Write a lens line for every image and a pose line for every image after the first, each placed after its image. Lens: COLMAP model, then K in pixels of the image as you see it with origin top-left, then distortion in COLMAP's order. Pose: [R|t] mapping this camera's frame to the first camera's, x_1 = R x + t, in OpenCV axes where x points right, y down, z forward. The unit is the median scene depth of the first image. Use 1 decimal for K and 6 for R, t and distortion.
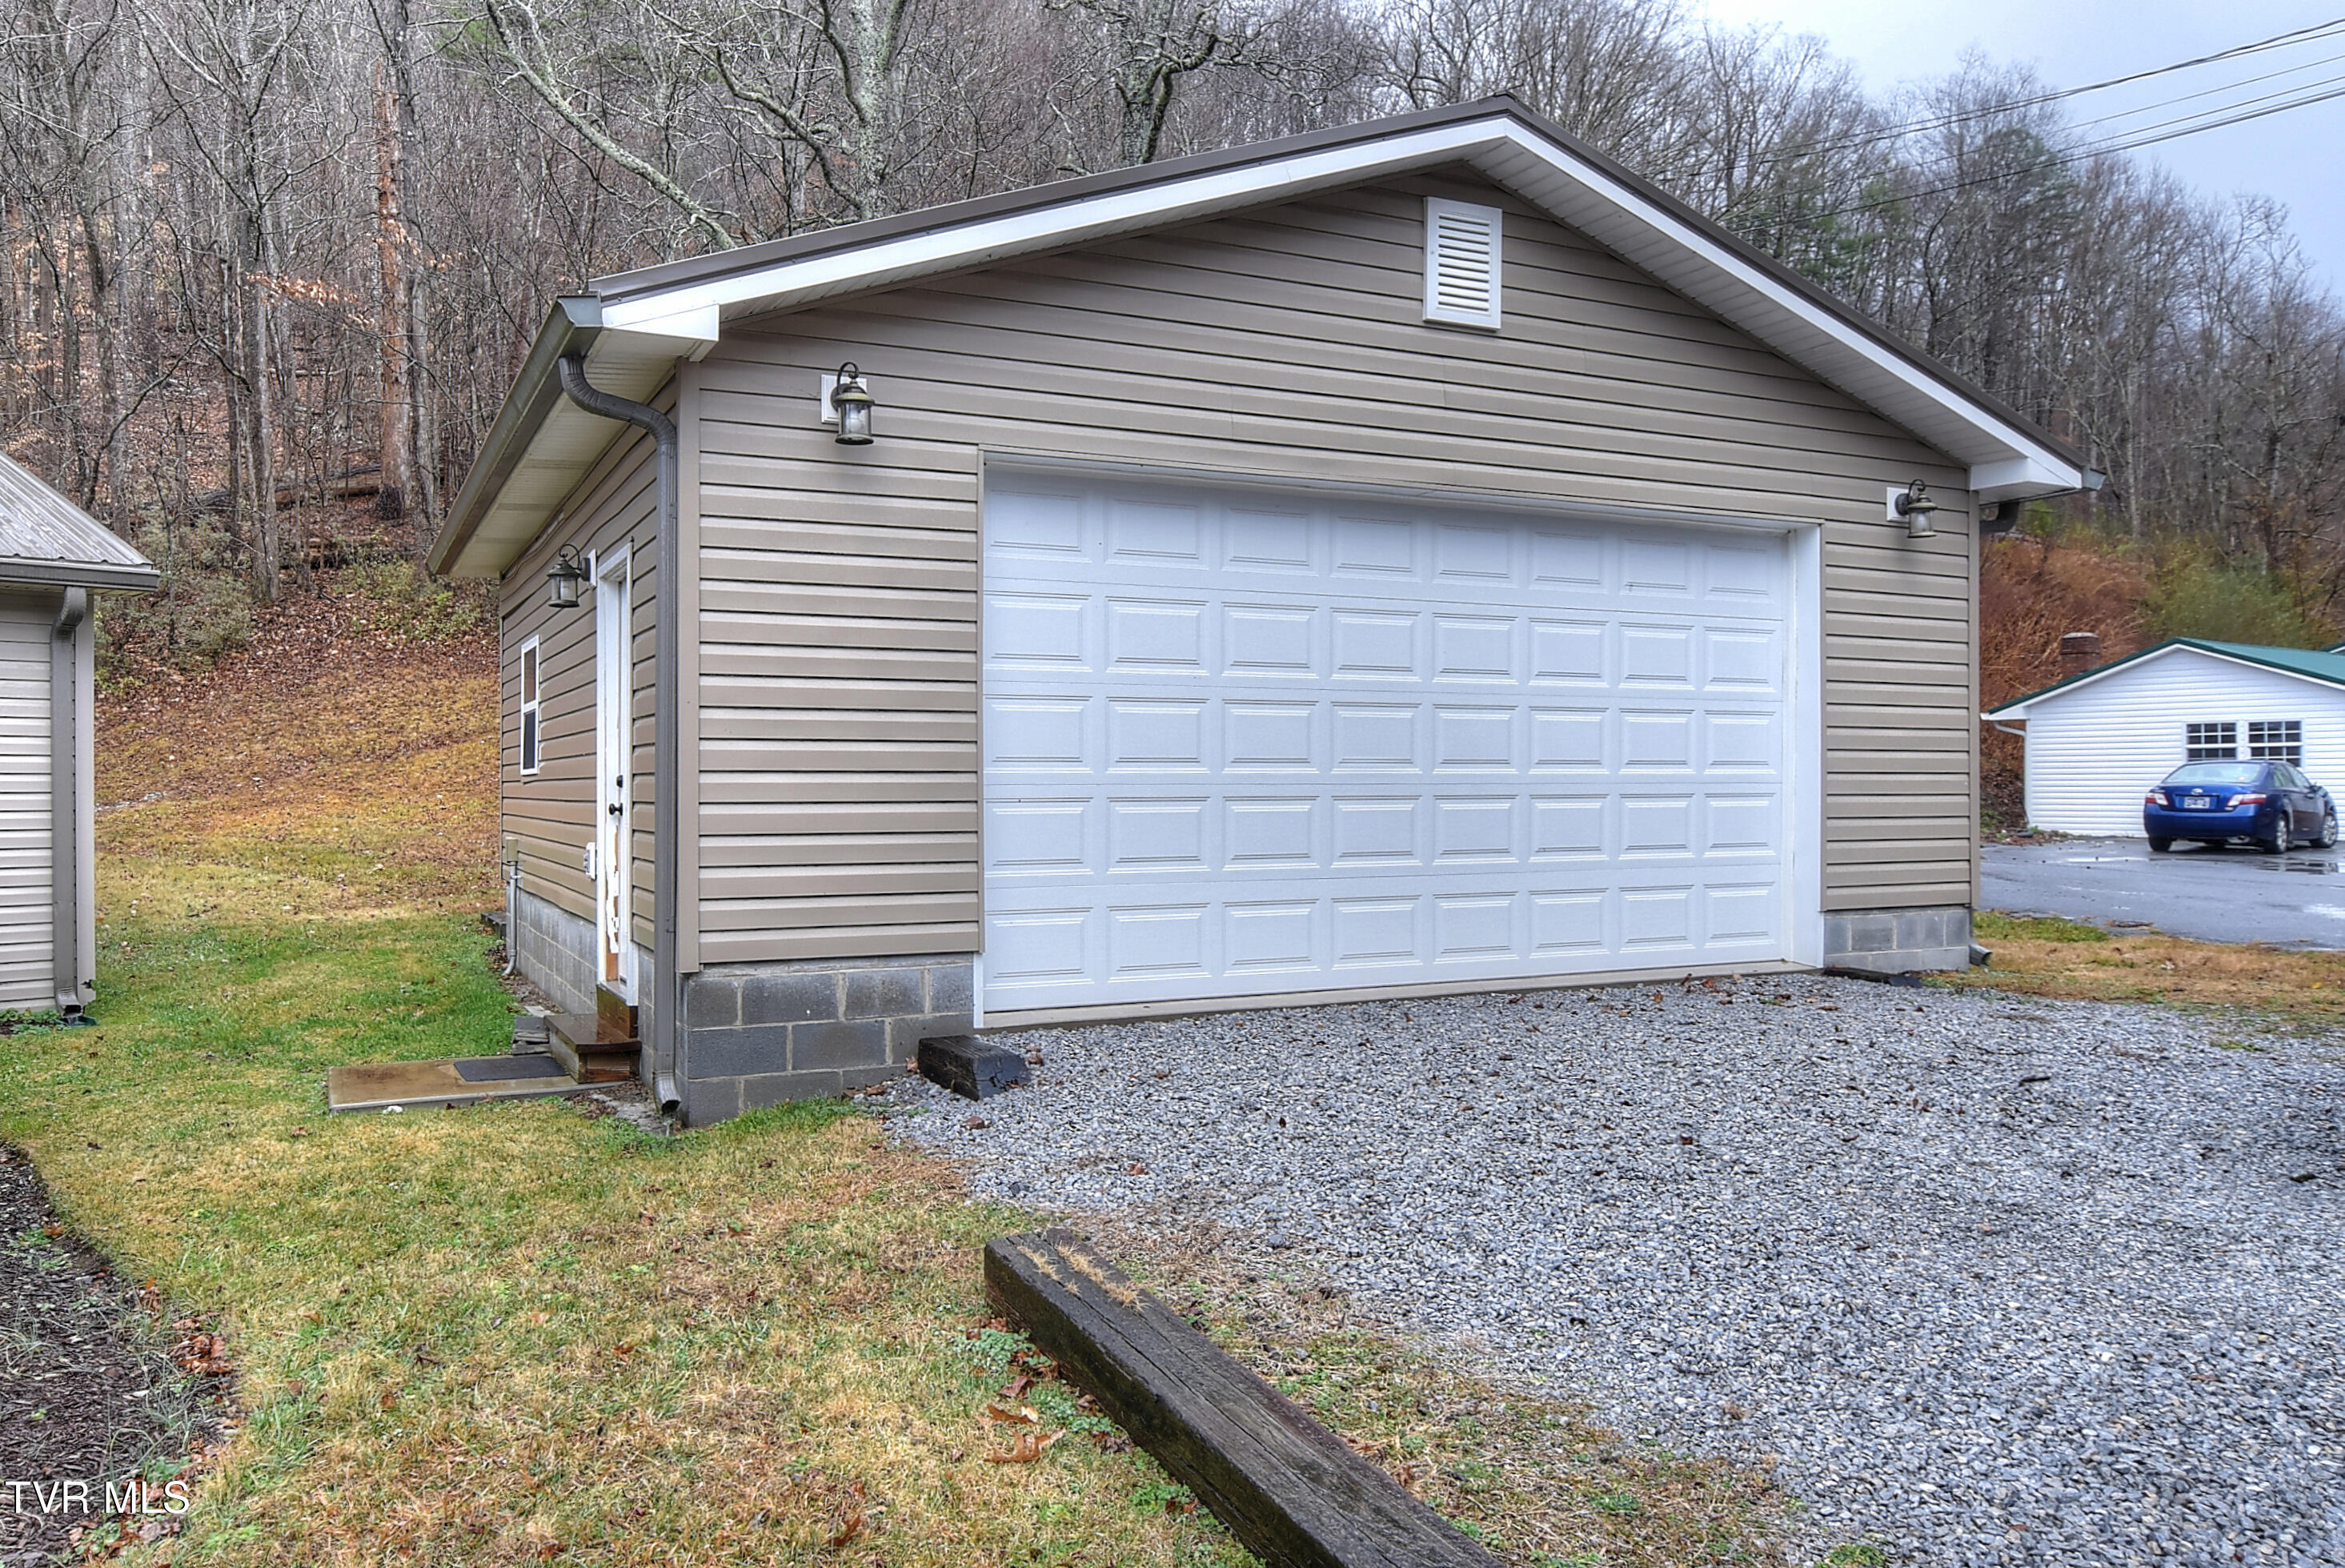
lens RADIAL K [[1714.9, 0, 1172.5], [0, 1714.9, 784.0], [0, 0, 1]] dist [-0.007746, -0.001200]
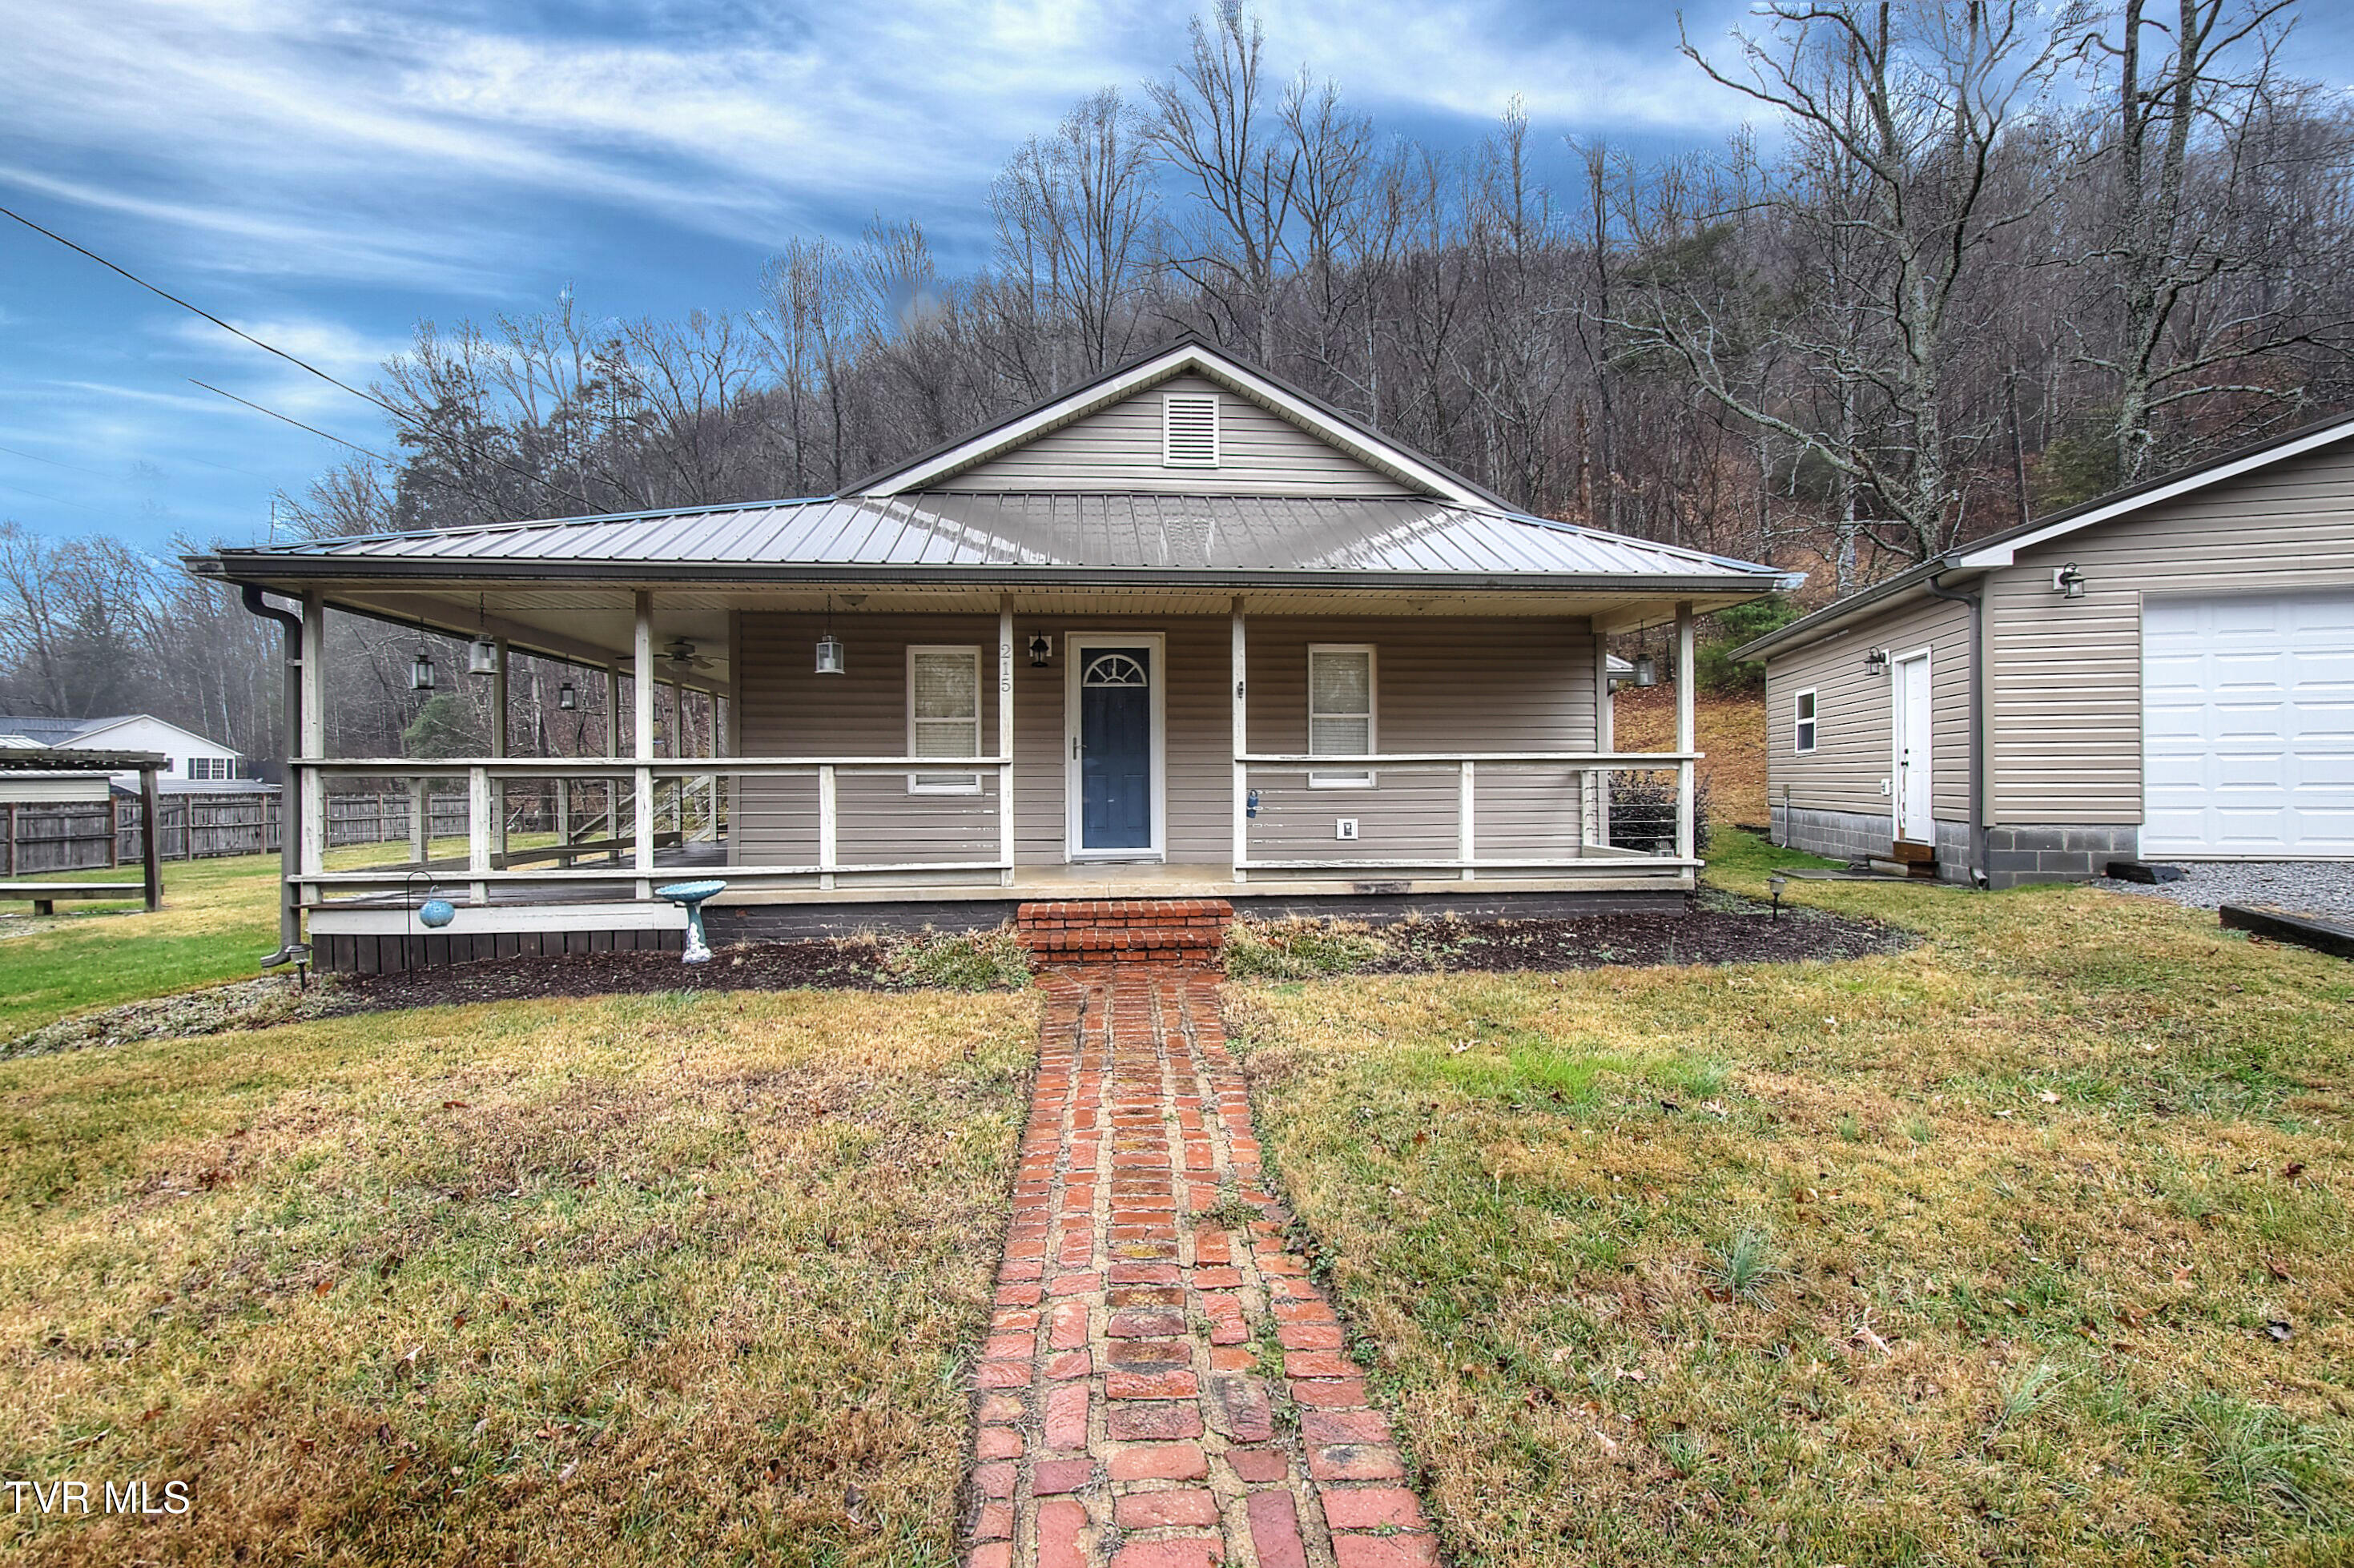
lens RADIAL K [[1050.3, 0, 1175.3], [0, 1050.3, 773.6], [0, 0, 1]] dist [-0.011741, -0.000437]
pose [[0.742929, -0.001953, -0.669367, -0.142574], [0.001620, 0.999998, -0.001120, 0.033881], [0.669368, -0.000252, 0.742931, -0.803794]]
